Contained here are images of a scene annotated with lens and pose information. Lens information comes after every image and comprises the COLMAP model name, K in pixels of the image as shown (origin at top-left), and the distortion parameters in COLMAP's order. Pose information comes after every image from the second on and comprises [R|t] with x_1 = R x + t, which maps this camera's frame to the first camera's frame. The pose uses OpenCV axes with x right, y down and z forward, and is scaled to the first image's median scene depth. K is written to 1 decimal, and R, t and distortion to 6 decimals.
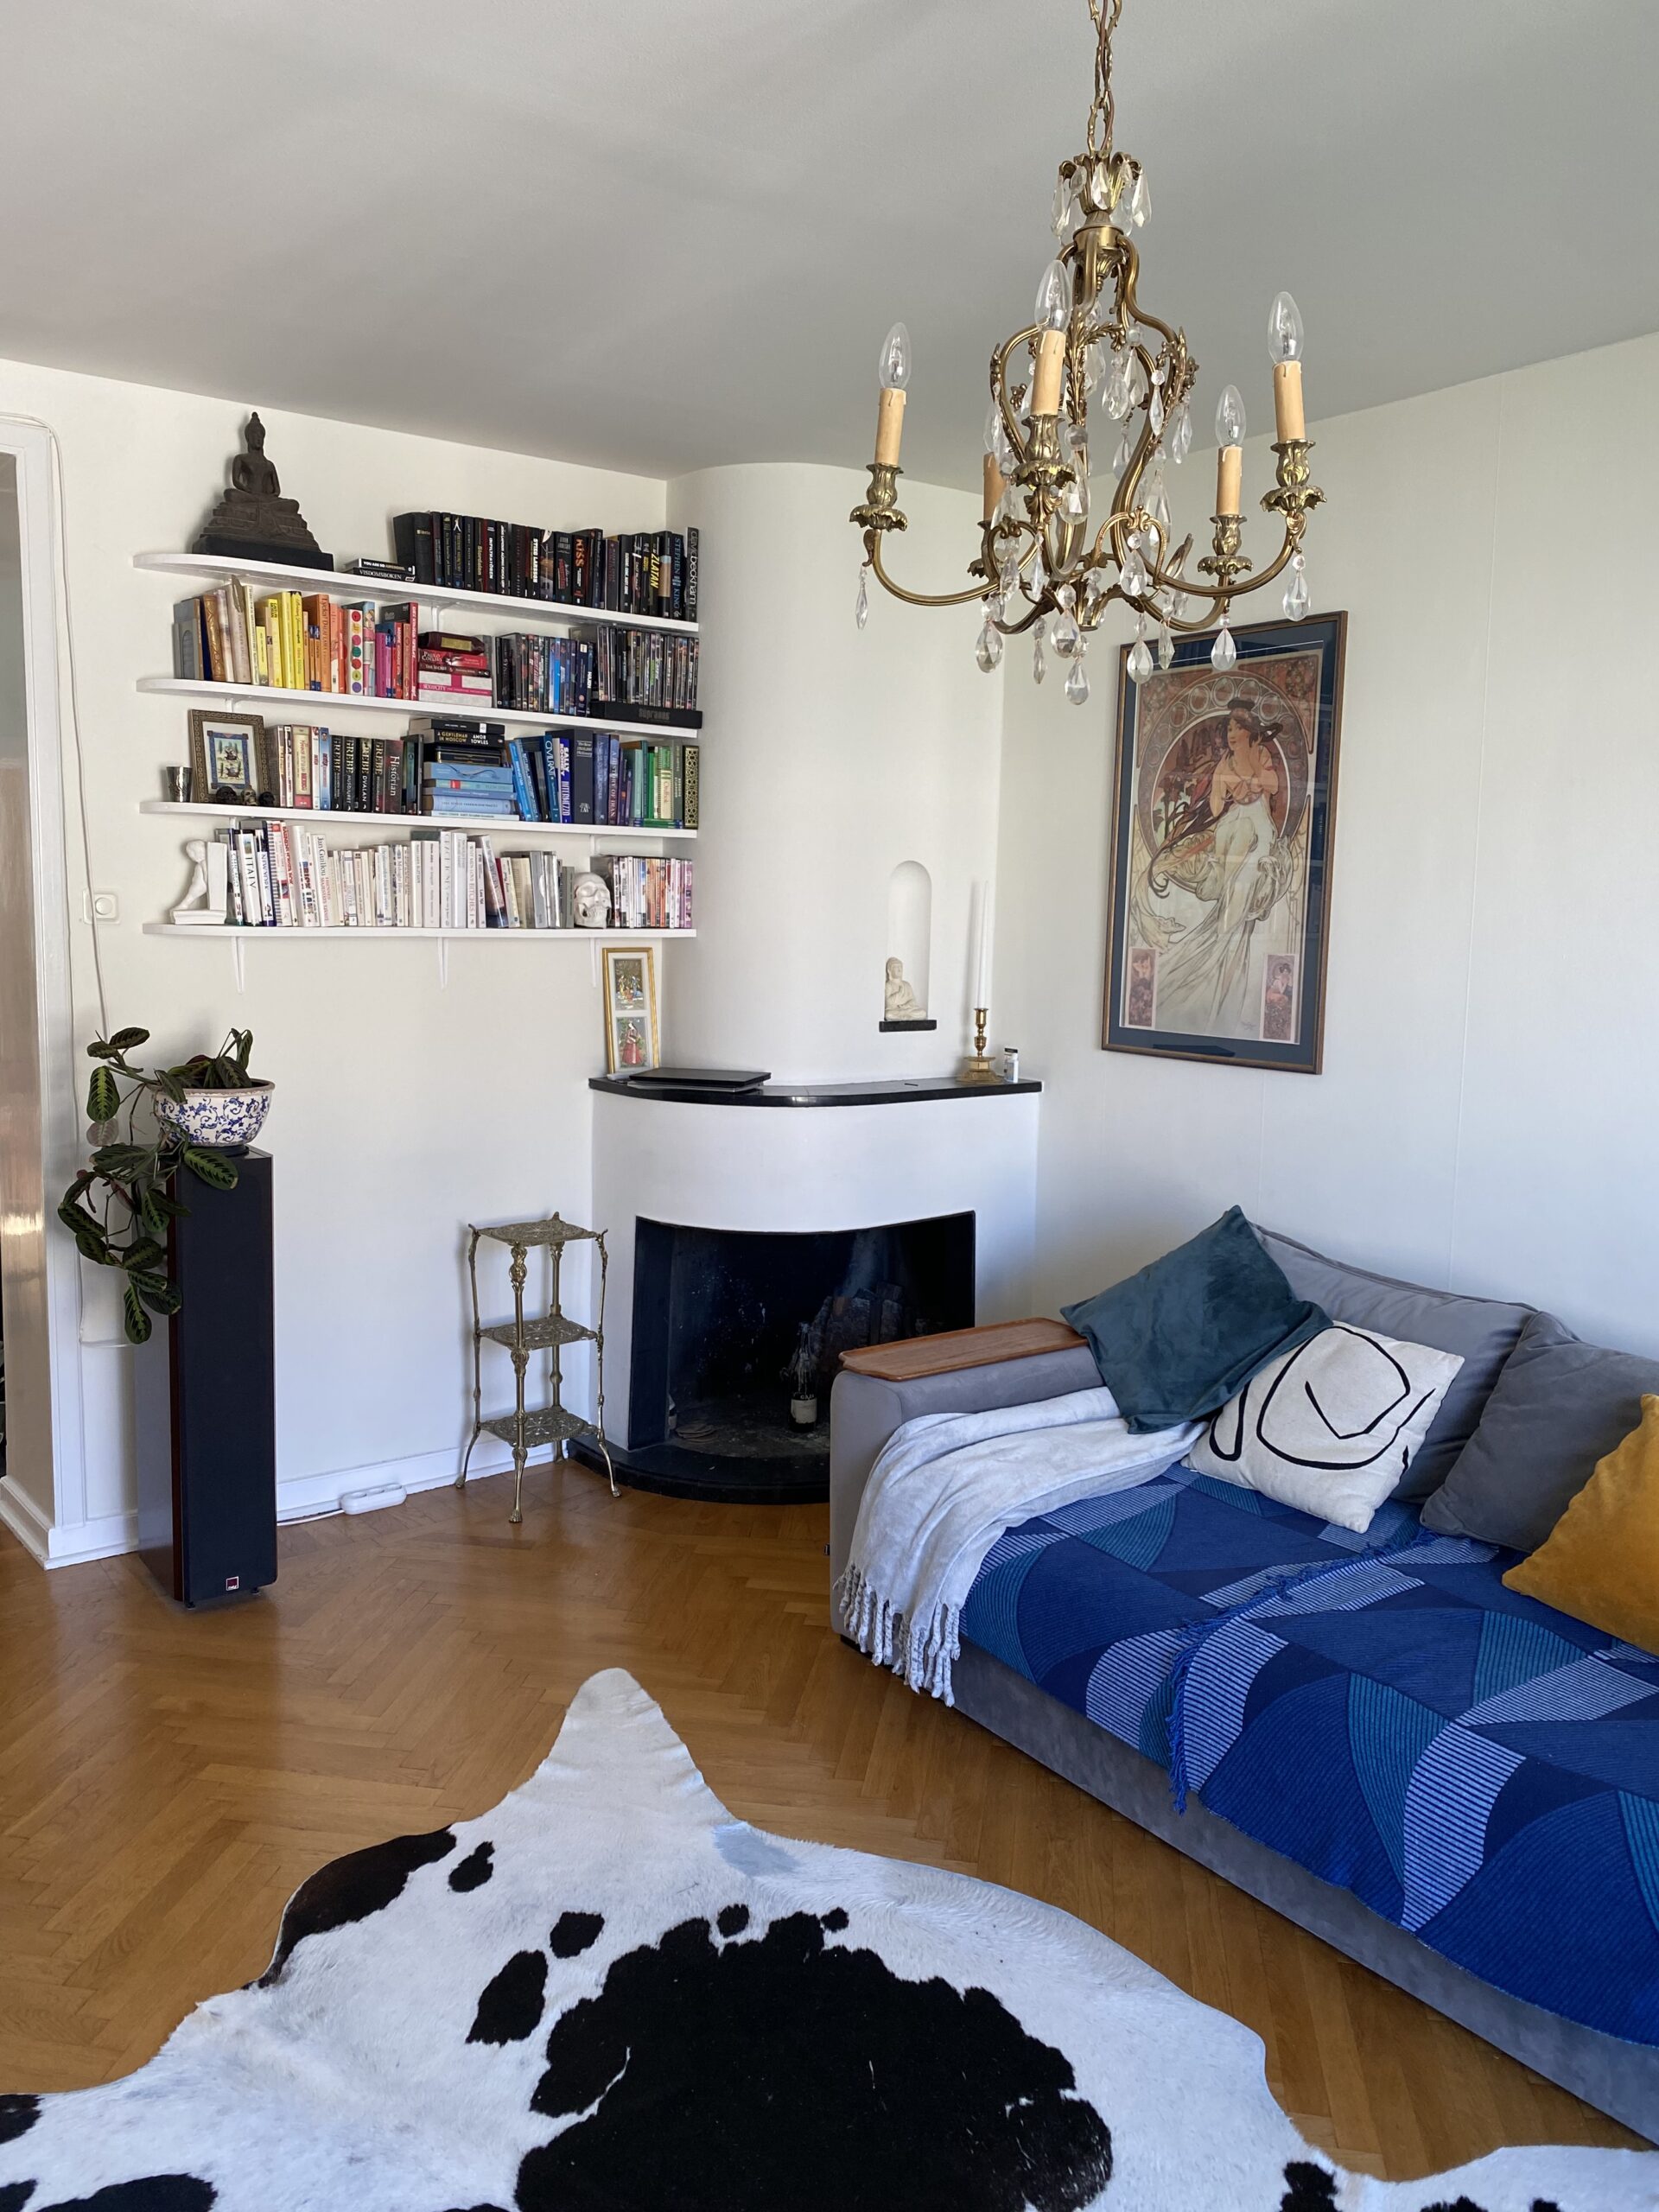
lens RADIAL K [[1664.9, 0, 833.2], [0, 1664.9, 1109.3], [0, 0, 1]] dist [-0.000492, -0.000789]
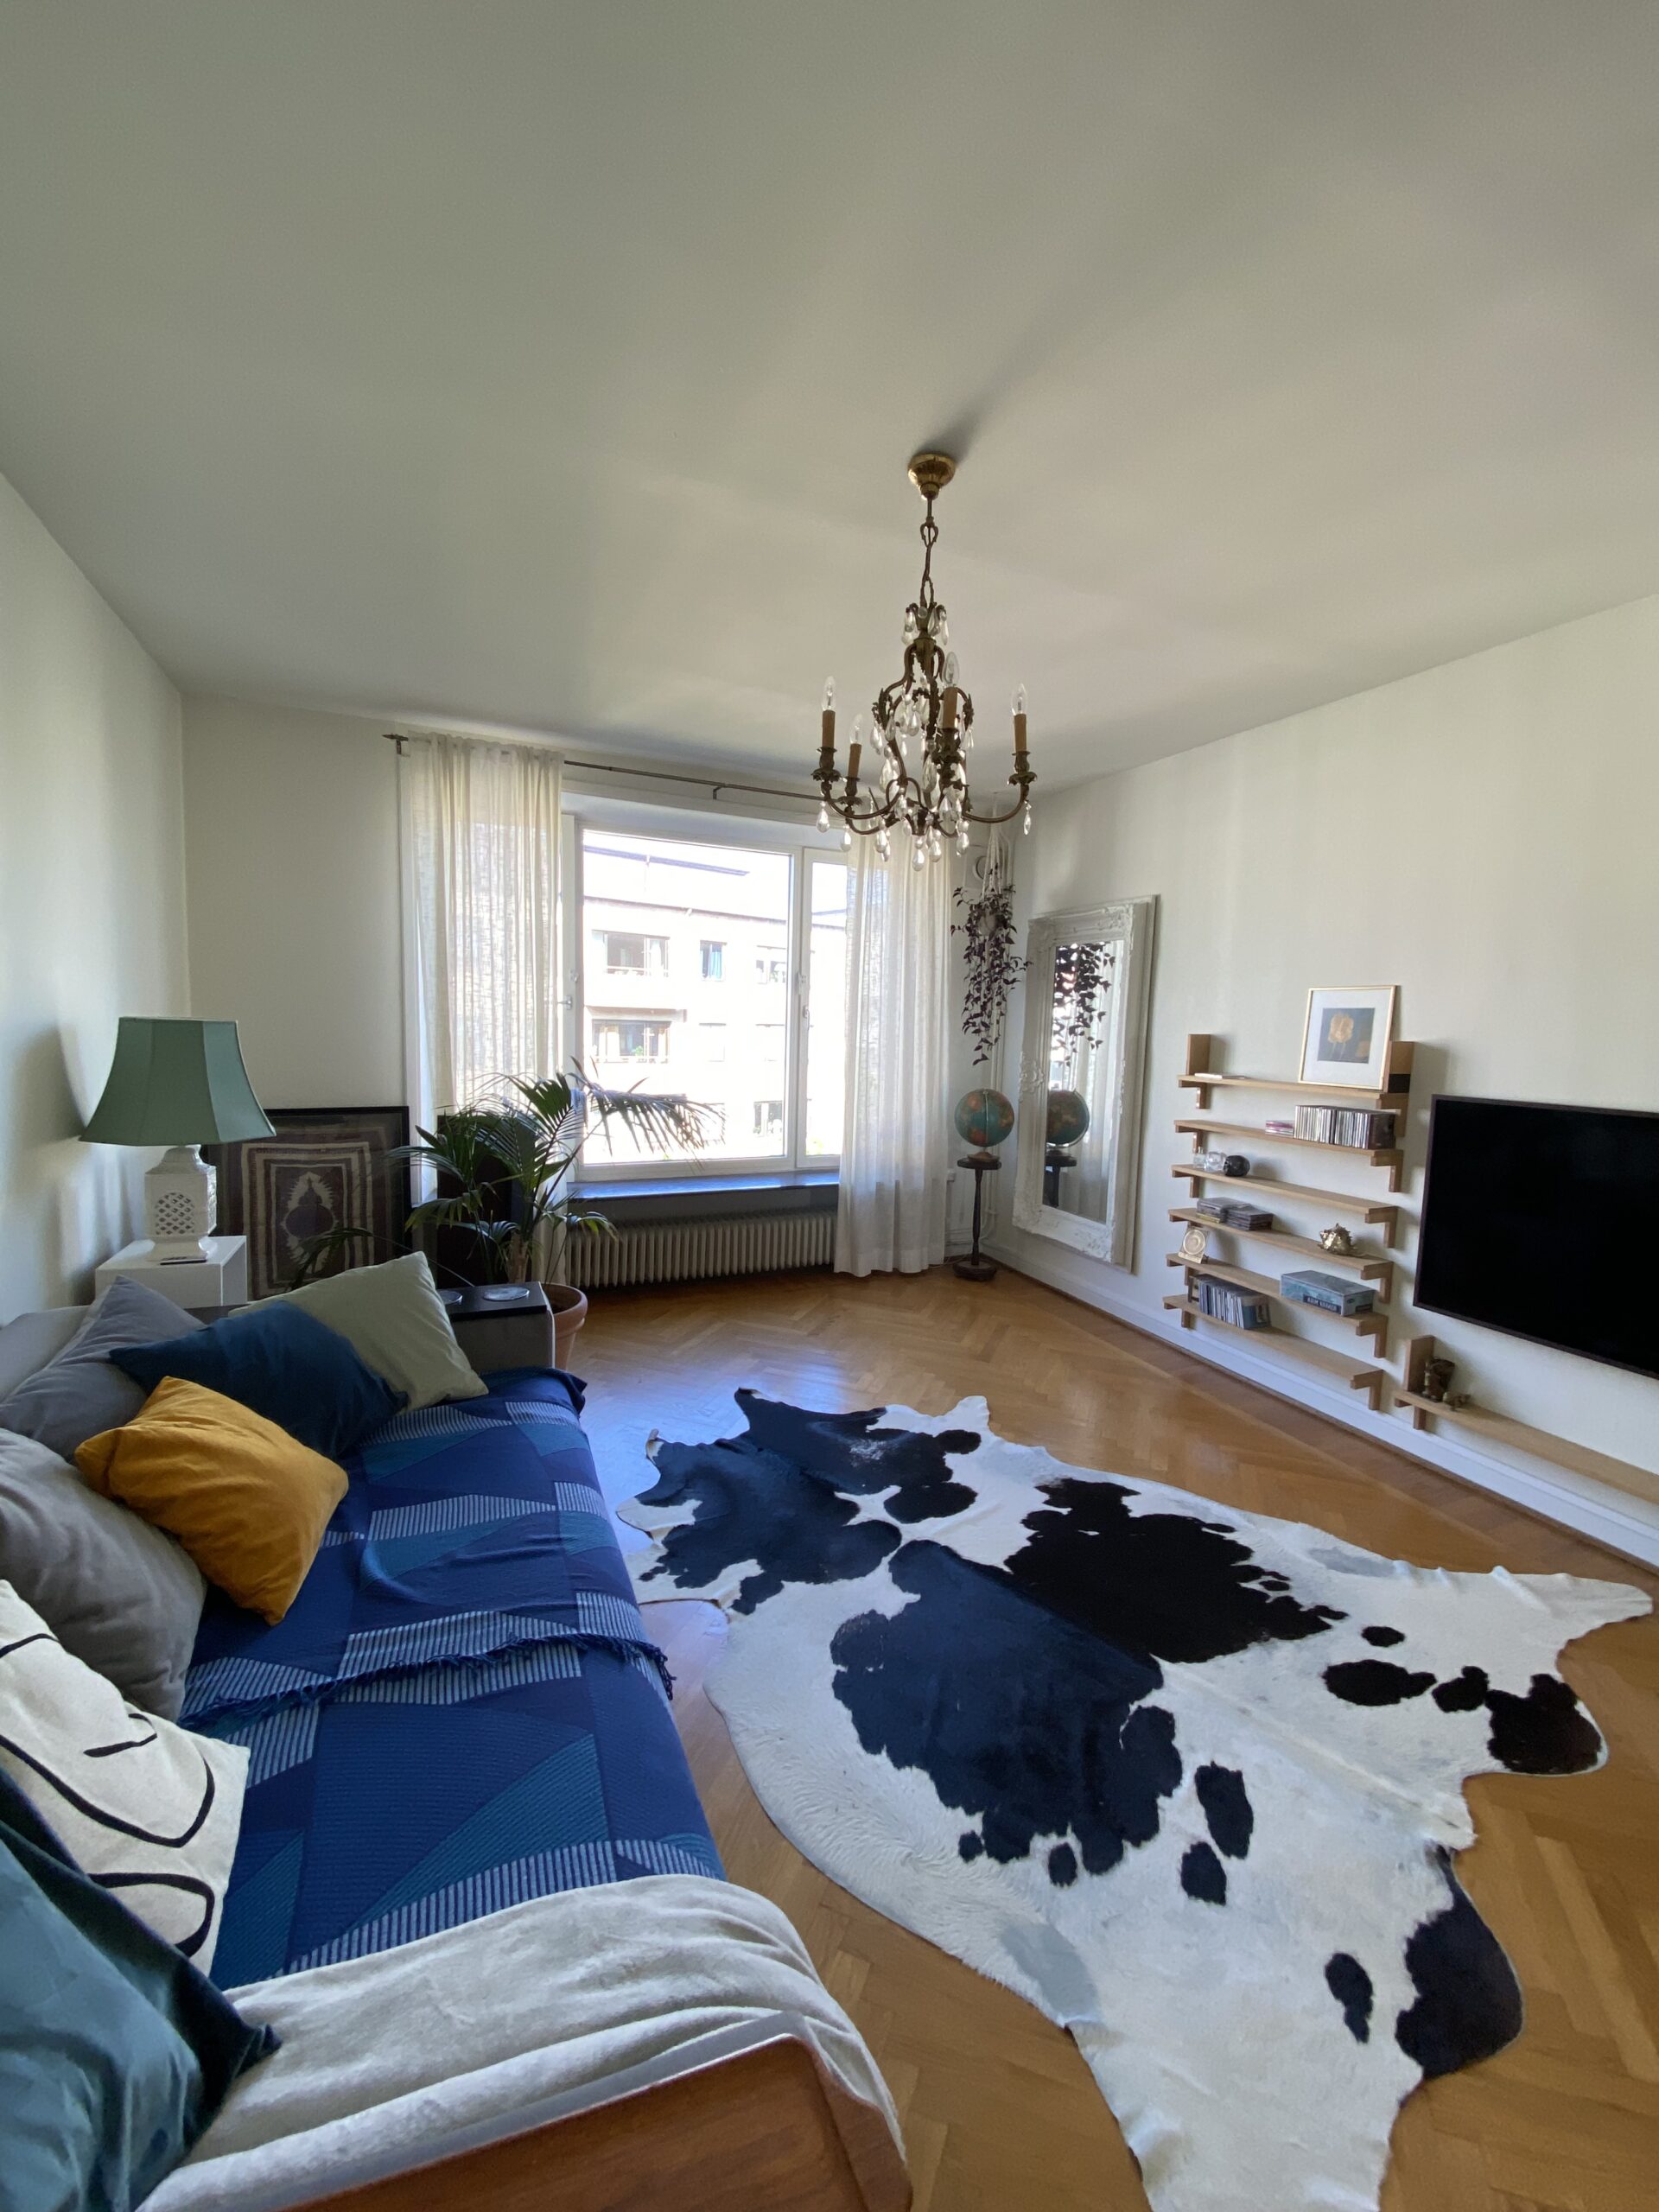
lens RADIAL K [[888.0, 0, 830.9], [0, 888.0, 1101.0], [0, 0, 1]] dist [-0.001717, -0.000763]
pose [[-0.972551, -0.080609, 0.218283, 0.003167], [-0.030686, 0.974316, 0.223083, -0.148612], [-0.230659, 0.210261, -0.950046, 1.532388]]
